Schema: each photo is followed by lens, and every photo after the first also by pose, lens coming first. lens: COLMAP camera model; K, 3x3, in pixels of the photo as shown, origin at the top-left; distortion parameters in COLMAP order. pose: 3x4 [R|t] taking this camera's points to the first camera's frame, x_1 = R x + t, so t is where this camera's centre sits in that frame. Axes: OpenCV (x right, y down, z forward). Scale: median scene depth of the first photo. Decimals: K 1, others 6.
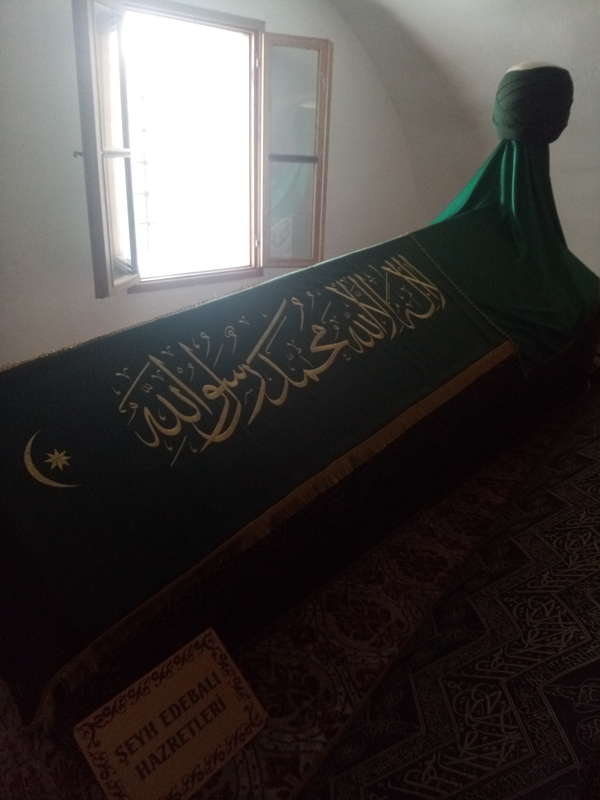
lens RADIAL K [[623.4, 0, 306.1], [0, 623.4, 392.5], [0, 0, 1]] dist [0.095903, -0.136981]
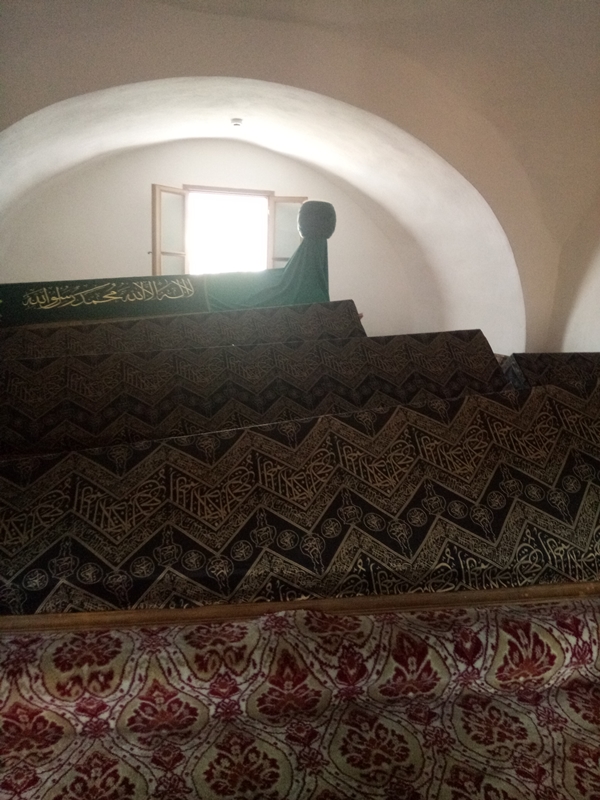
lens RADIAL K [[623.4, 0, 304.1], [0, 623.4, 398.2], [0, 0, 1]] dist [0.095903, -0.136981]
pose [[0.840448, 0.086846, -0.534888, 2.837575], [-0.199068, 0.967539, -0.155695, 0.777348], [0.504003, 0.237332, 0.830454, -1.002538]]
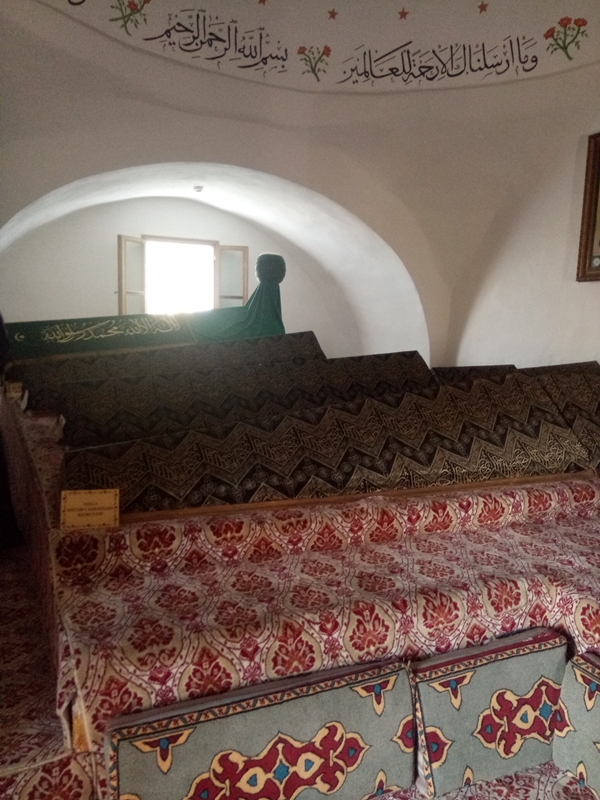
lens RADIAL K [[623.4, 0, 305.9], [0, 623.4, 394.0], [0, 0, 1]] dist [0.095903, -0.136981]
pose [[0.930621, 0.027897, -0.364919, 2.802422], [-0.121528, 0.964070, -0.236222, 1.157790], [0.345217, 0.264181, 0.900574, -2.049406]]
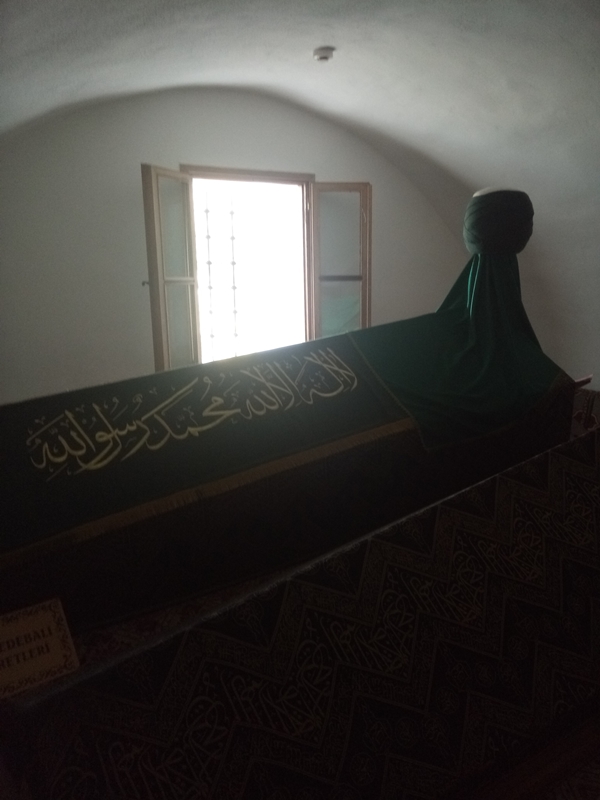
lens RADIAL K [[623.4, 0, 304.1], [0, 623.4, 393.5], [0, 0, 1]] dist [0.095903, -0.136981]
pose [[0.958753, 0.002149, -0.284234, 0.699610], [-0.052592, 0.984047, -0.169958, 0.121744], [0.279334, 0.177896, 0.943571, -0.236053]]
